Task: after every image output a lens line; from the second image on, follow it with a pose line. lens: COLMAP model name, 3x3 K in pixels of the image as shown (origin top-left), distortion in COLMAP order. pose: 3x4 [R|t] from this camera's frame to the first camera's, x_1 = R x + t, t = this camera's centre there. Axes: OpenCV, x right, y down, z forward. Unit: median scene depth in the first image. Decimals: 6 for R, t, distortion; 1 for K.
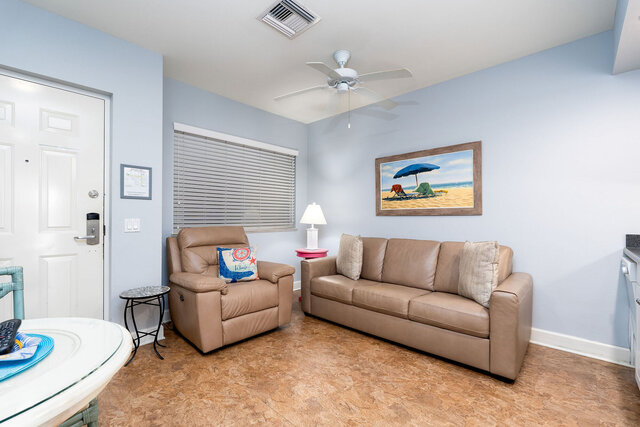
lens RADIAL K [[282.4, 0, 320.0], [0, 282.4, 213.5], [0, 0, 1]] dist [-0.000914, -0.000014]
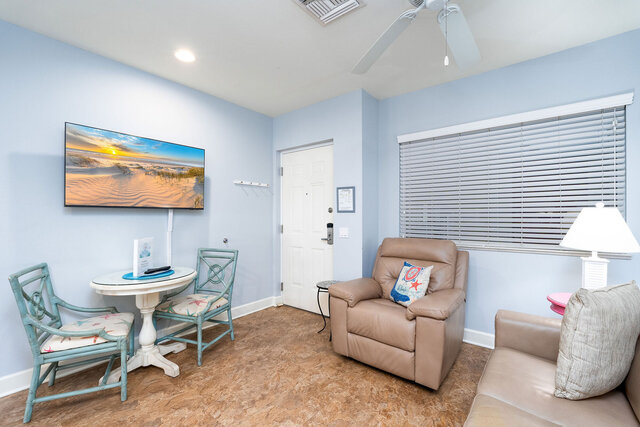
lens RADIAL K [[282.4, 0, 320.0], [0, 282.4, 213.5], [0, 0, 1]] dist [-0.000914, -0.000014]
pose [[0.080256, -0.008212, -0.996740, 0.646586], [0.013715, 0.999881, -0.007133, -0.040302], [0.996680, -0.013098, 0.080359, 0.796885]]
